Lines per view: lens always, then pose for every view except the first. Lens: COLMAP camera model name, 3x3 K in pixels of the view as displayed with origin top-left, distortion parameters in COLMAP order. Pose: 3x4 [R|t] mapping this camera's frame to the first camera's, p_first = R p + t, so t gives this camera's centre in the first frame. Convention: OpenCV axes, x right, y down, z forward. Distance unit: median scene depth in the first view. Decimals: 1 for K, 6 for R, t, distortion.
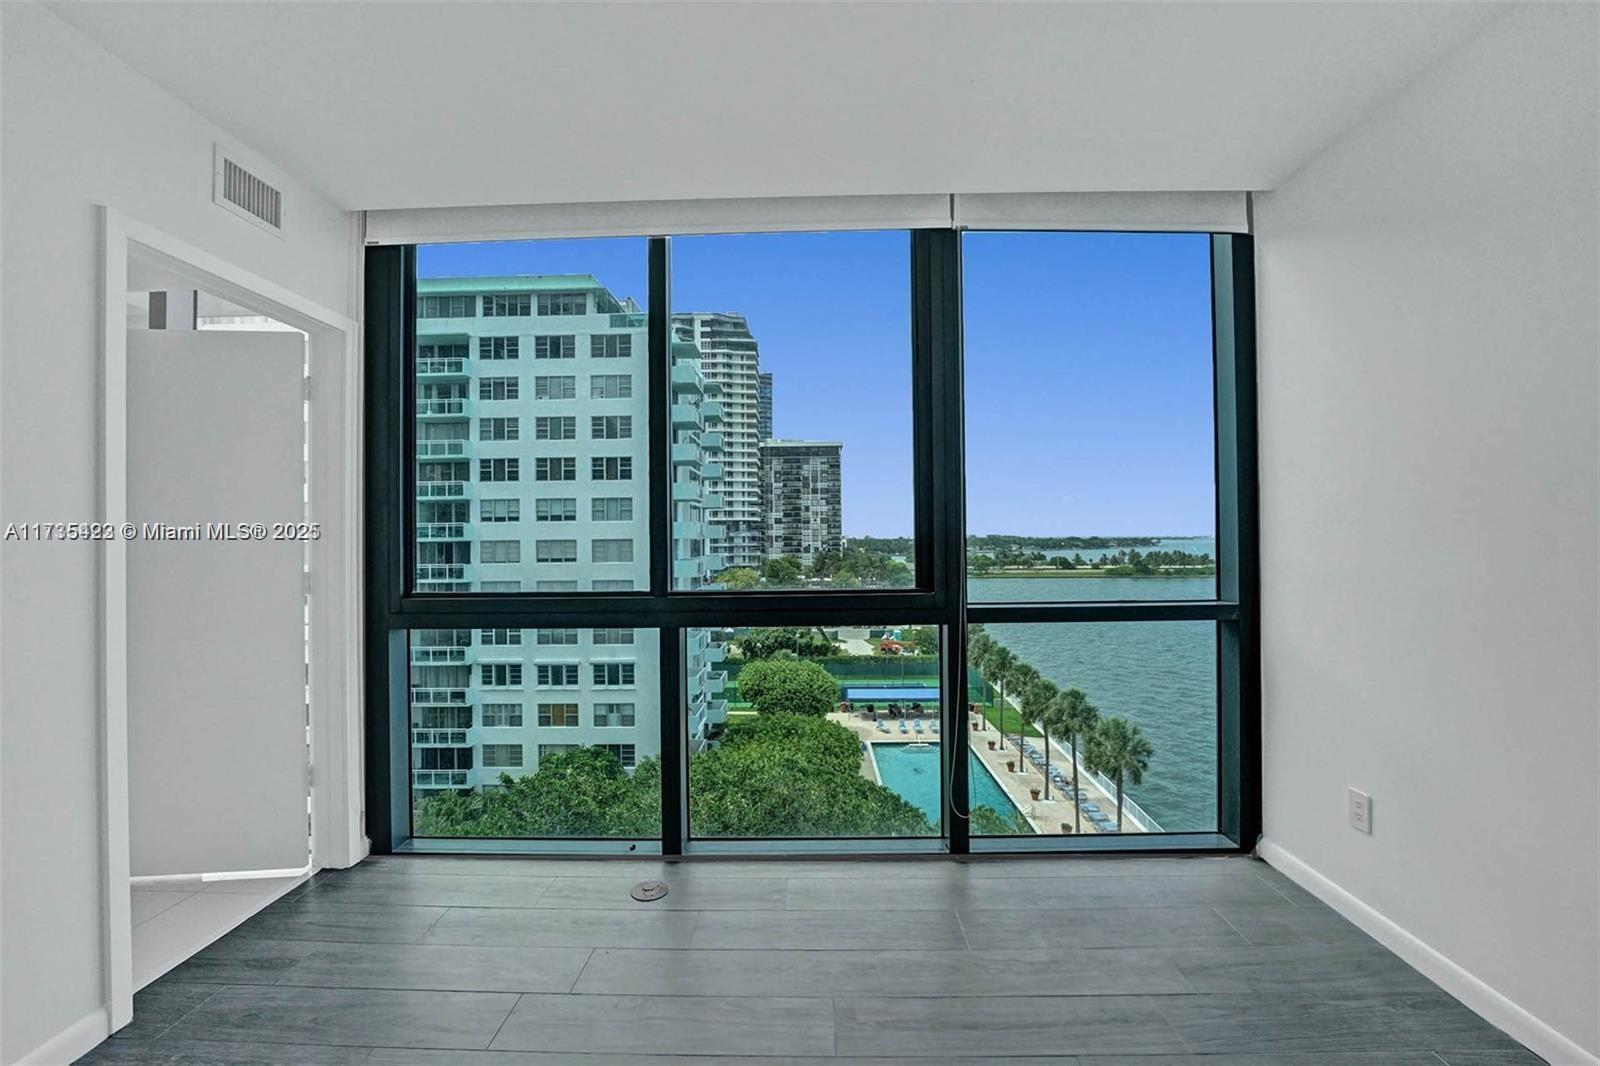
lens RADIAL K [[667.1, 0, 806.7], [0, 667.1, 532.8], [0, 0, 1]] dist [-0.028058, 0.001270]
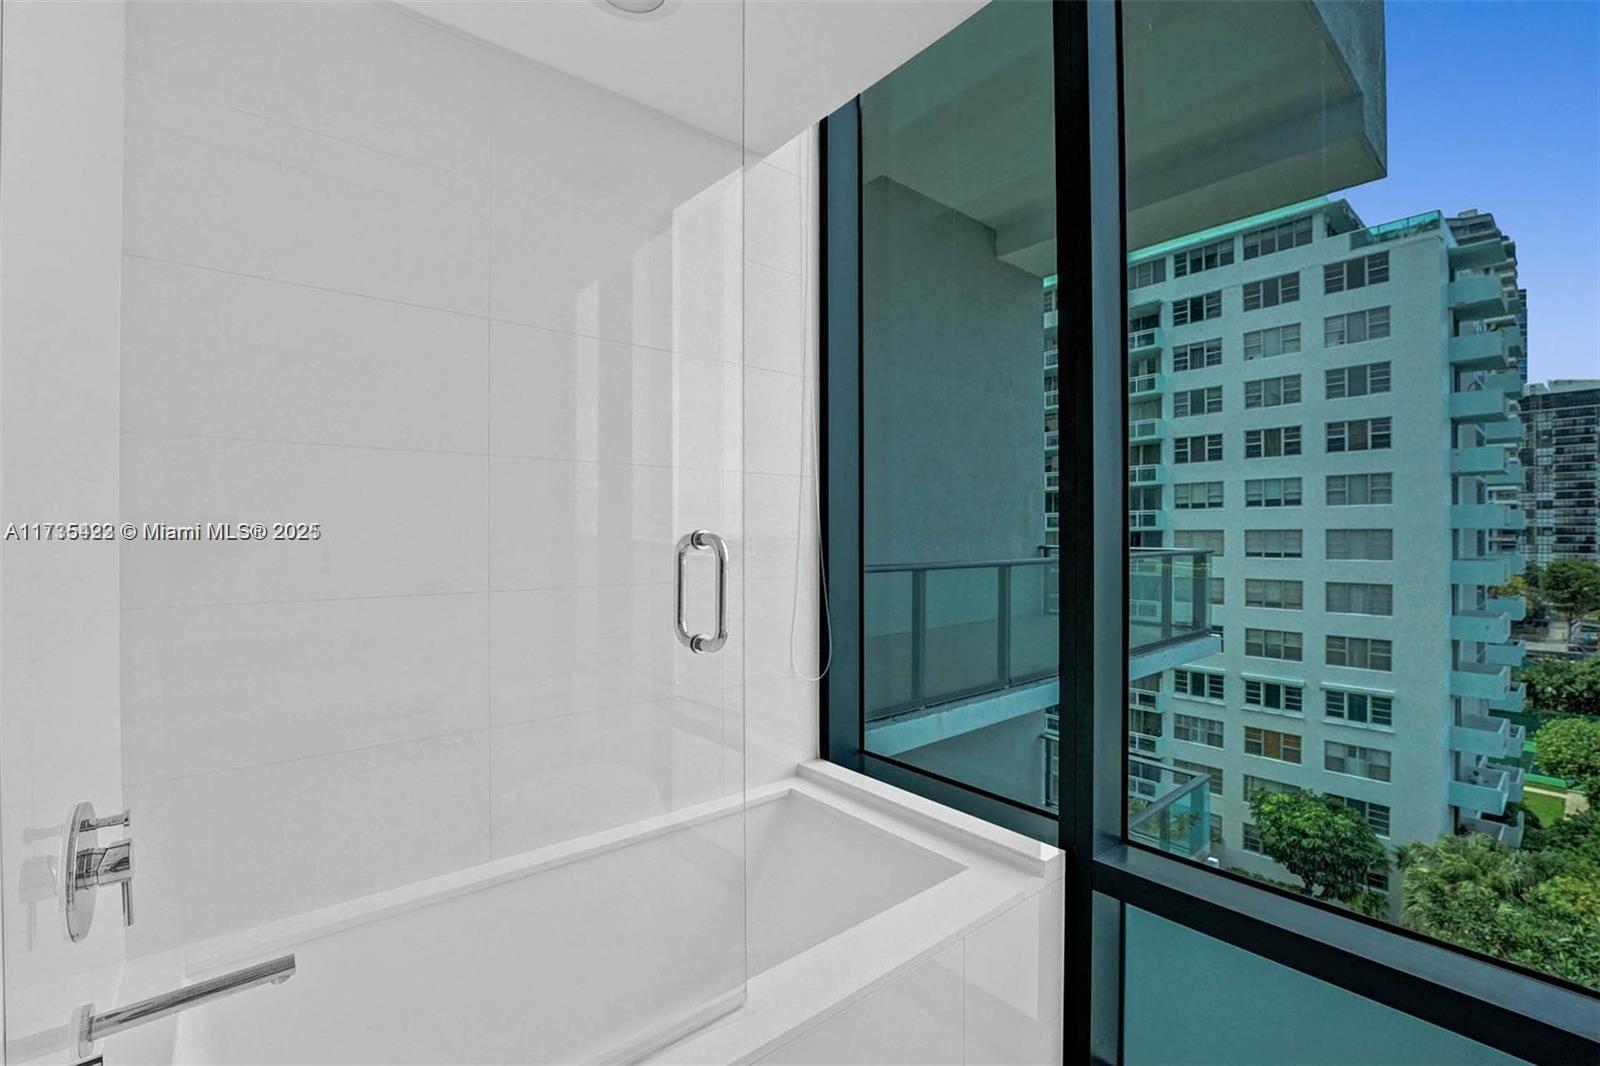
lens RADIAL K [[667.1, 0, 792.9], [0, 667.1, 536.1], [0, 0, 1]] dist [-0.028058, 0.001270]
pose [[0.660808, 0.012024, -0.750459, -0.161665], [0.001857, 0.999842, 0.017655, 0.002884], [0.750553, -0.013060, 0.660681, 0.025957]]
